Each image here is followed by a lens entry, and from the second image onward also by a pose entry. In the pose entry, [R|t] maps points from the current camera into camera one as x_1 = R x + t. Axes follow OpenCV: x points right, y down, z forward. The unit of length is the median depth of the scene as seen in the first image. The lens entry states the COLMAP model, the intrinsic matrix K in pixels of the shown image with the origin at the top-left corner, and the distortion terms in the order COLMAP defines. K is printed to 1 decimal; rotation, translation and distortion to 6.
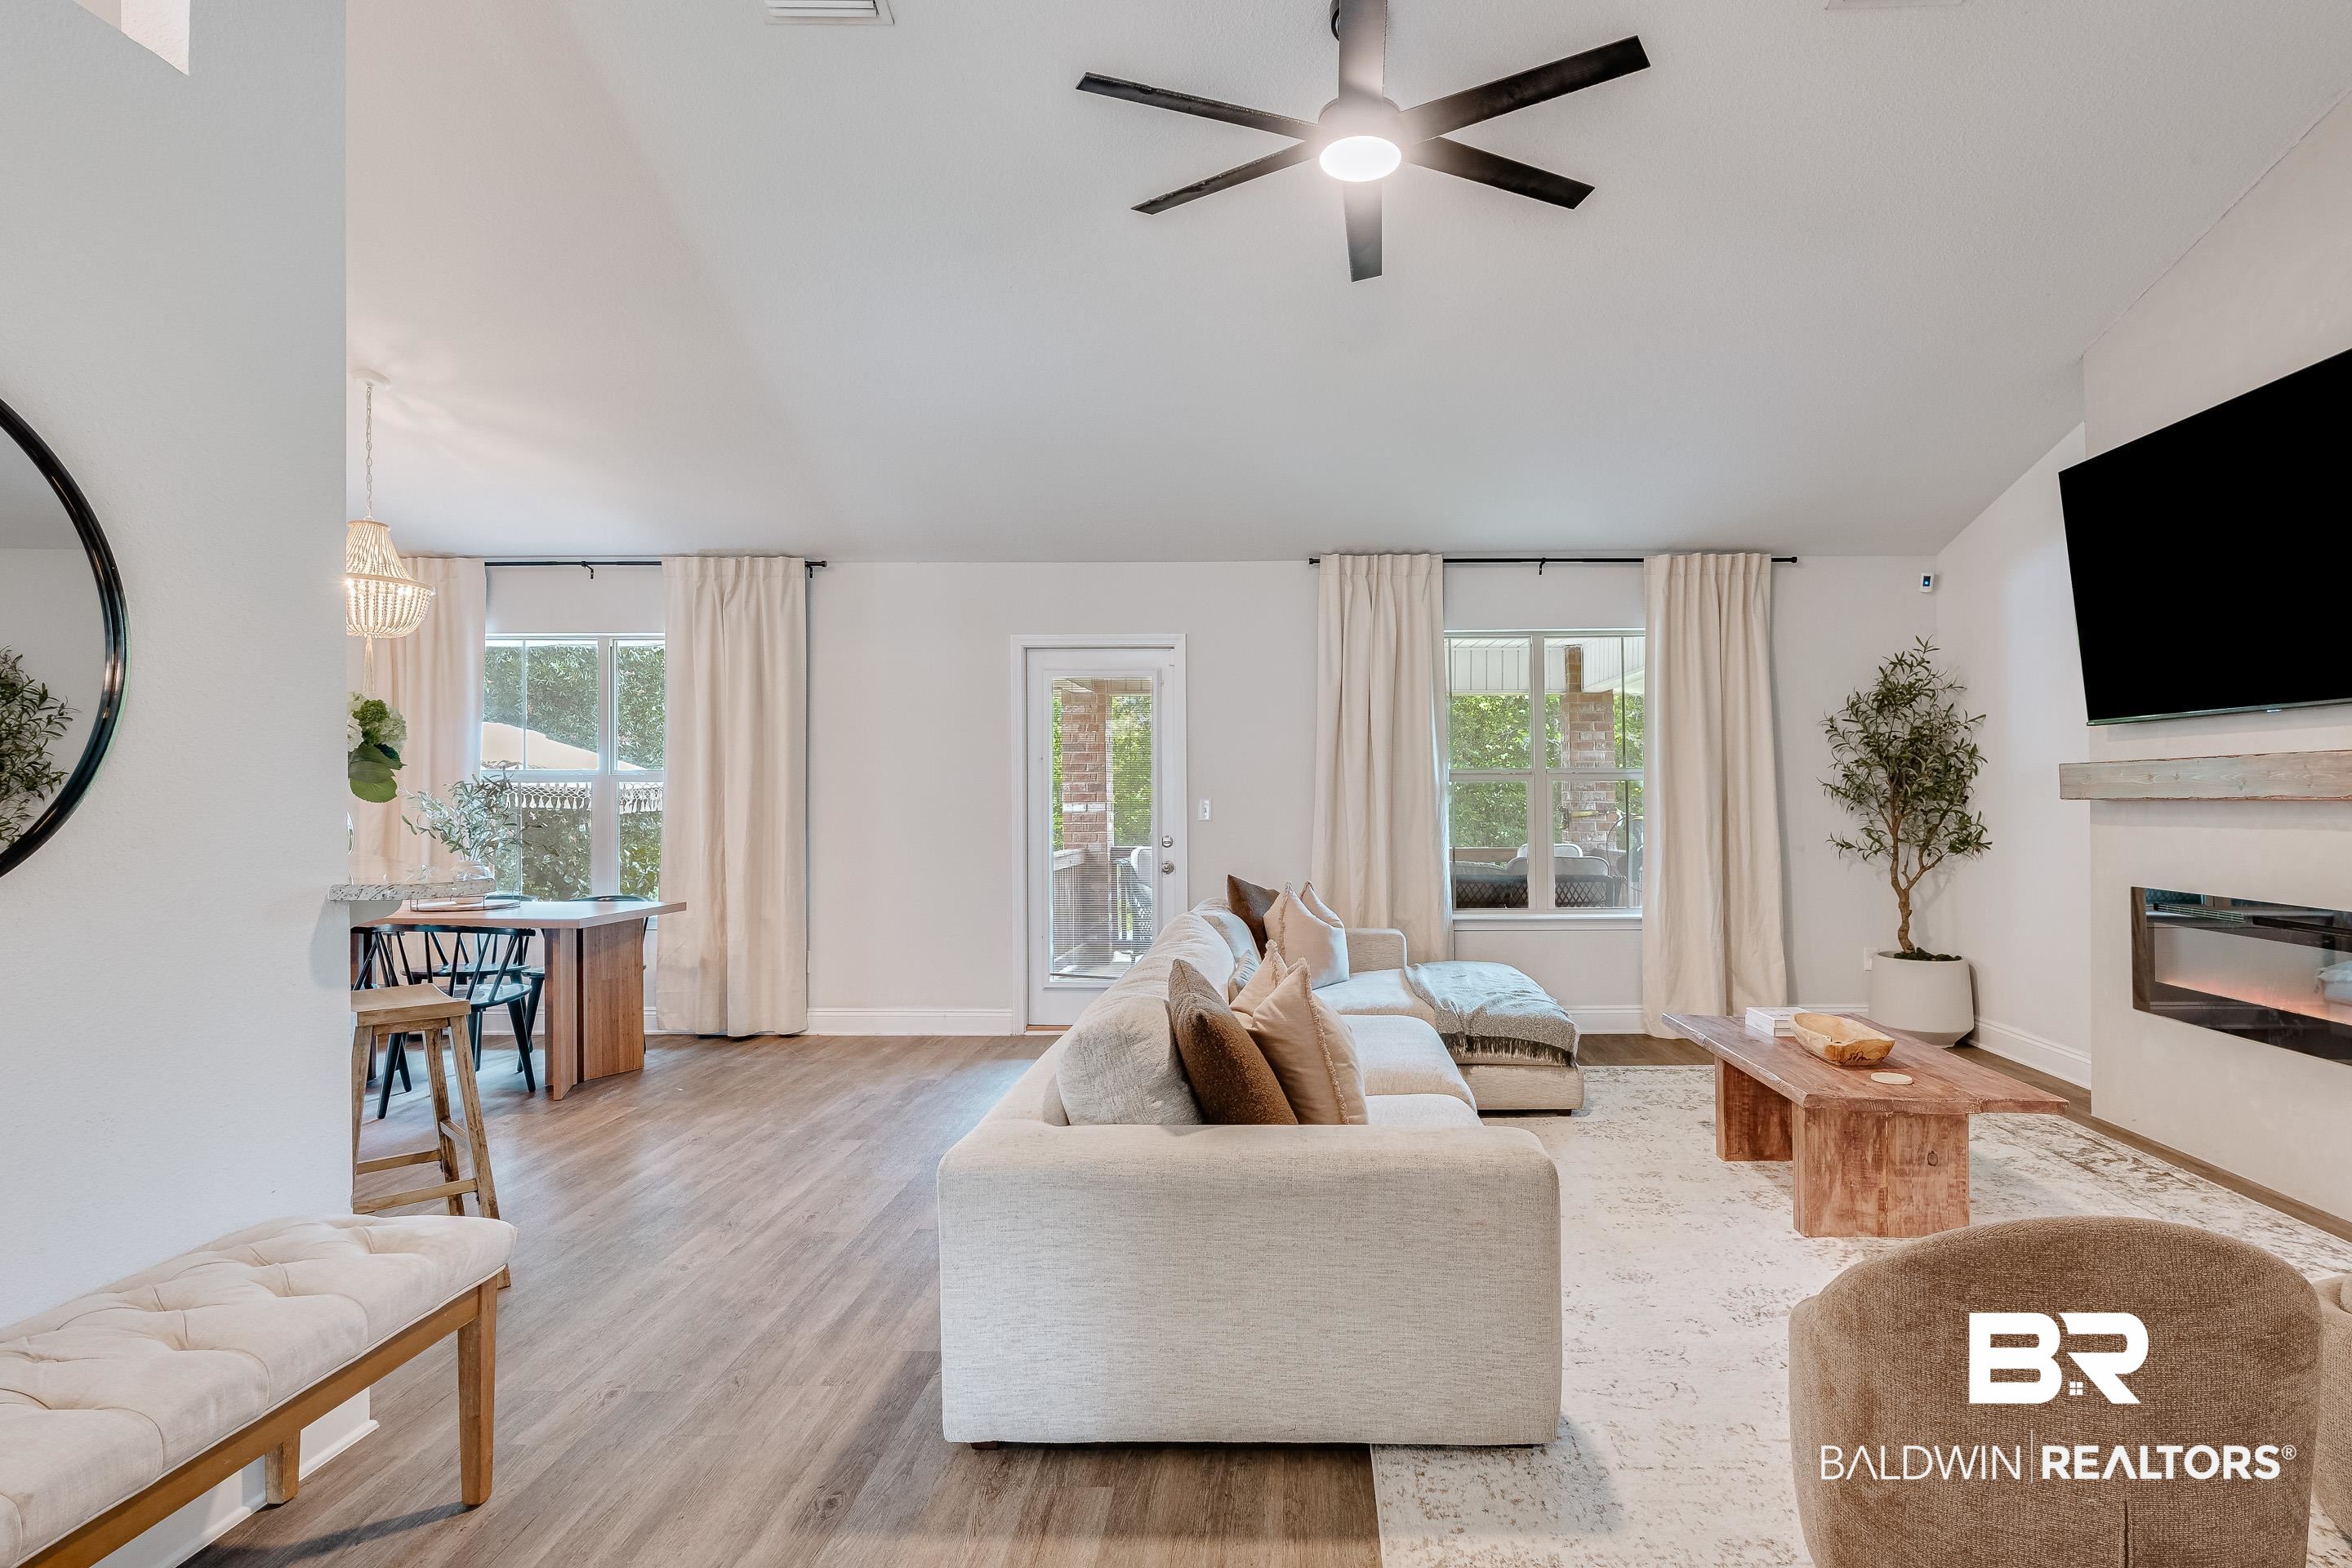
lens RADIAL K [[1225.5, 0, 1281.3], [0, 1225.5, 773.9], [0, 0, 1]] dist [-0.006927, 0.001216]
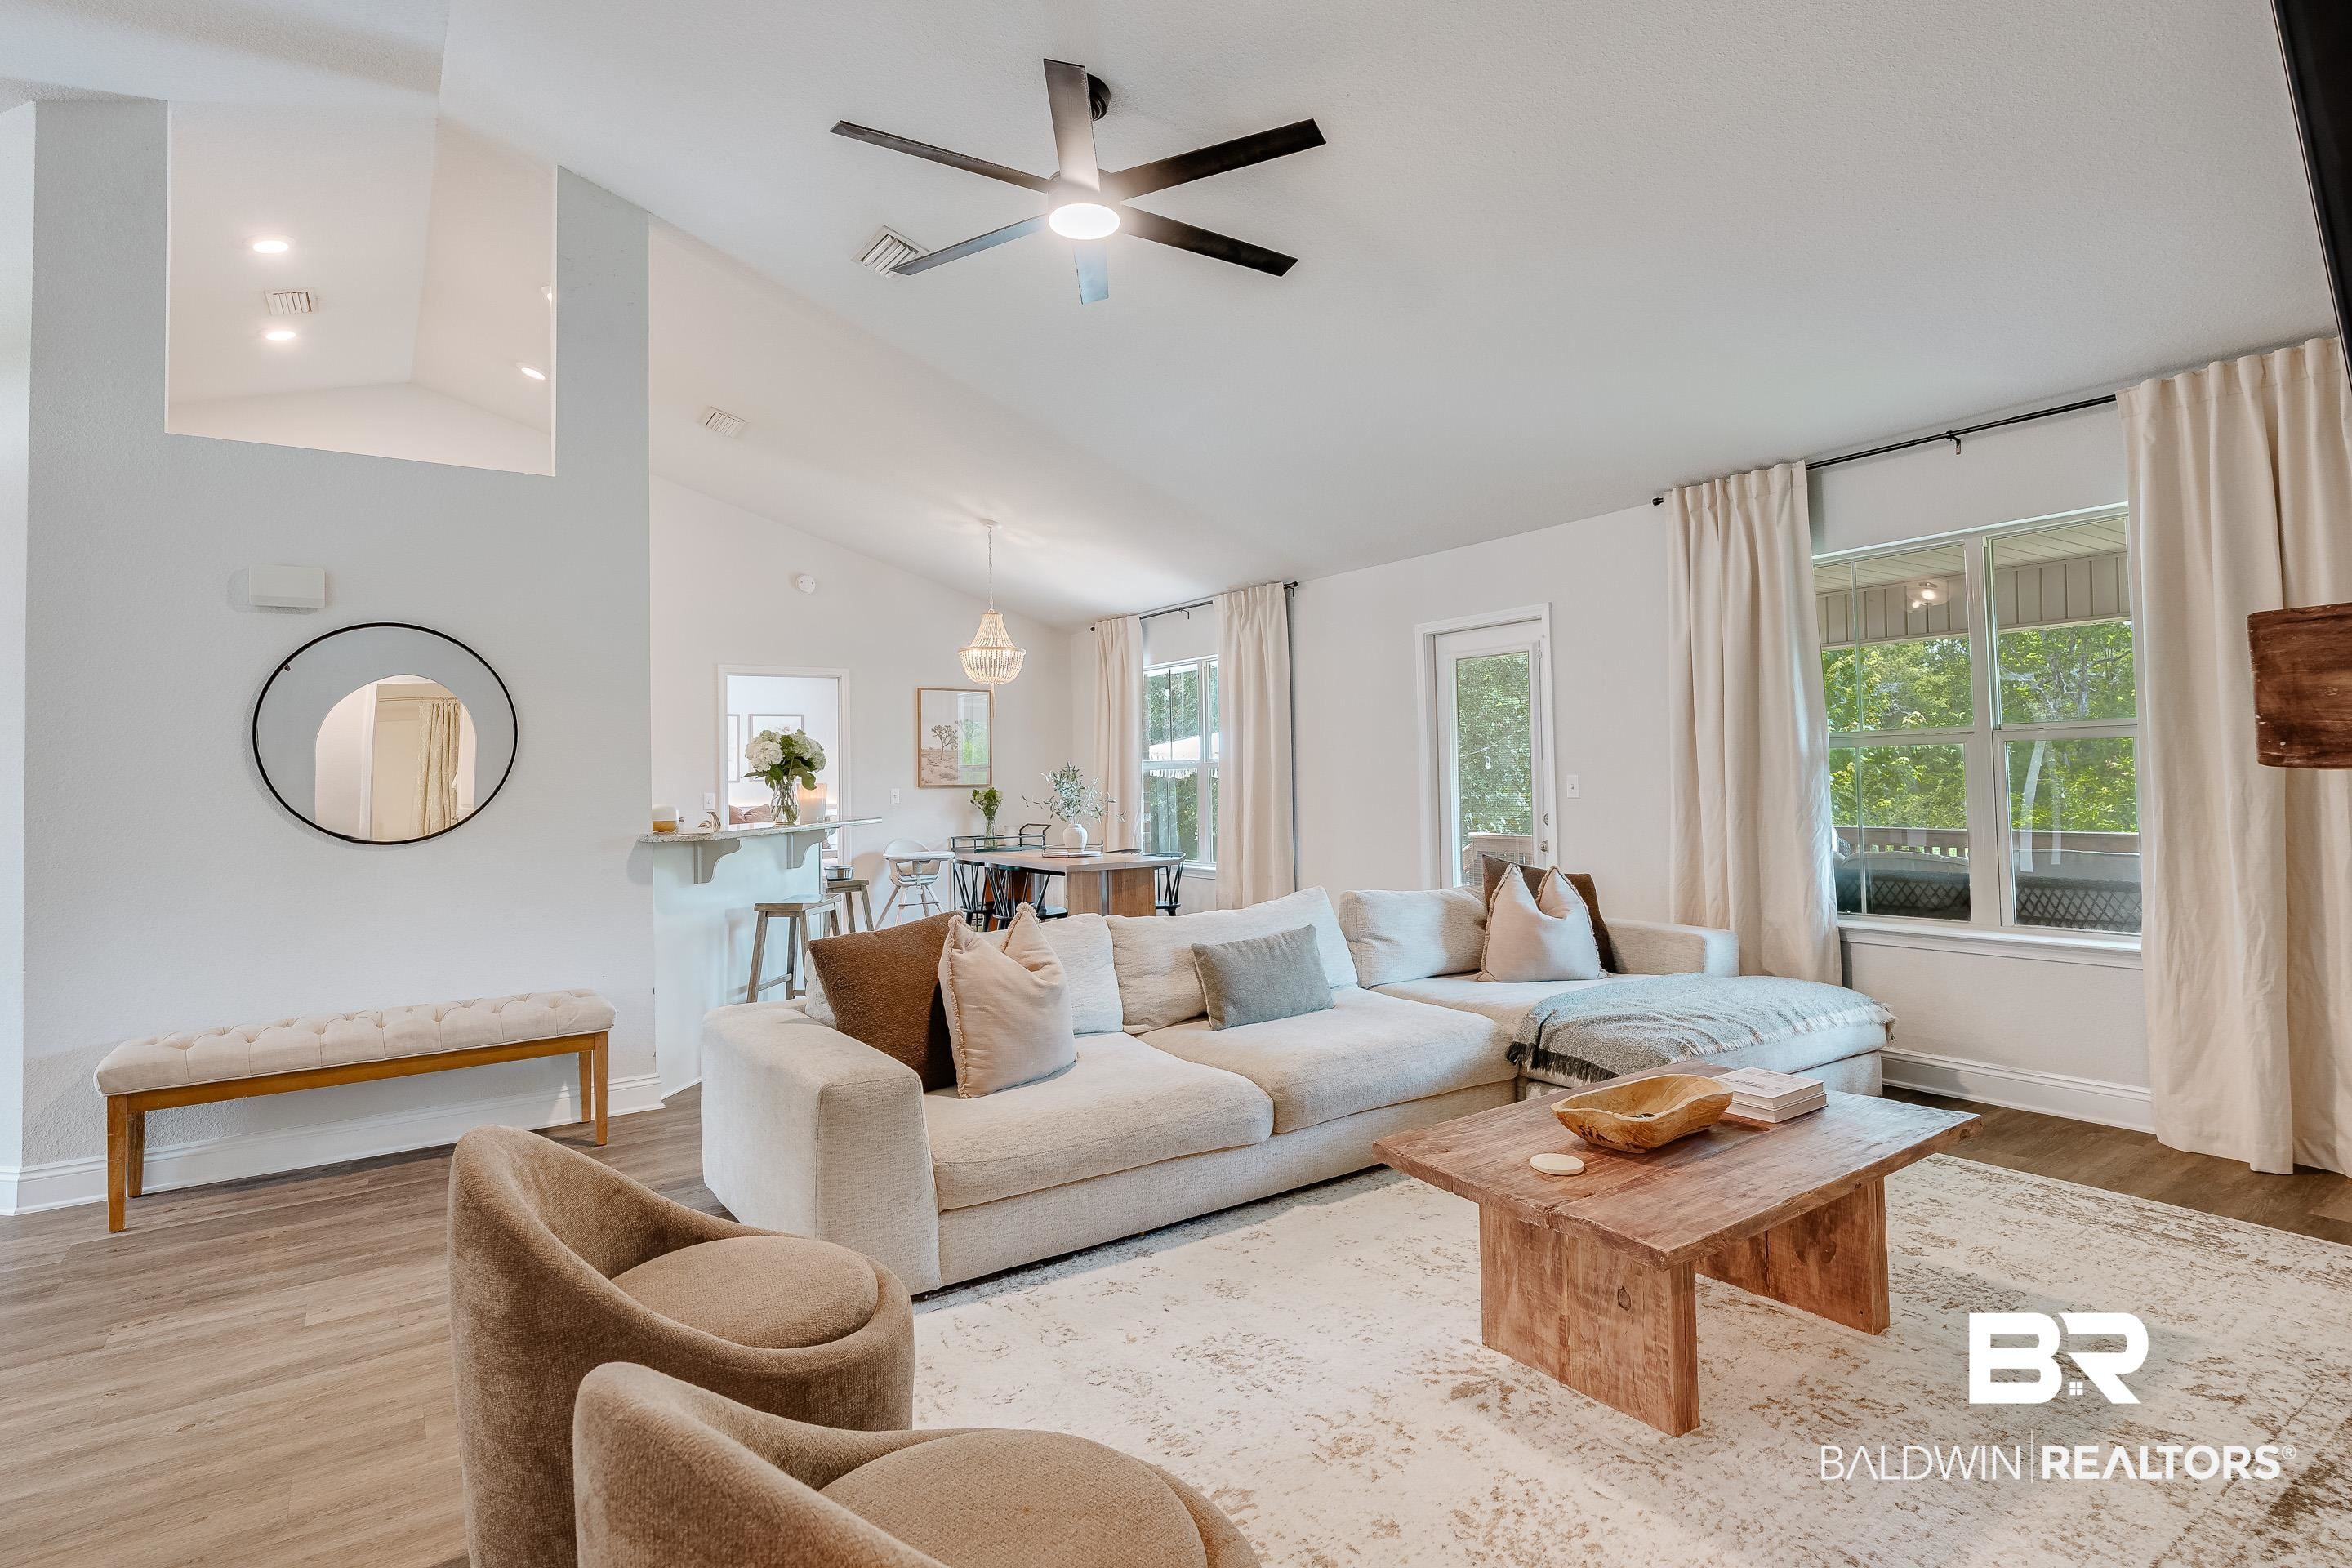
lens RADIAL K [[1212.4, 0, 1180.3], [0, 1212.4, 724.1], [0, 0, 1]] dist [0.004541, 0.000836]
pose [[0.569931, -0.047688, -0.820308, 0.548191], [0.033717, 0.998831, -0.034641, 0.003692], [0.821000, -0.007916, 0.570873, 0.229846]]
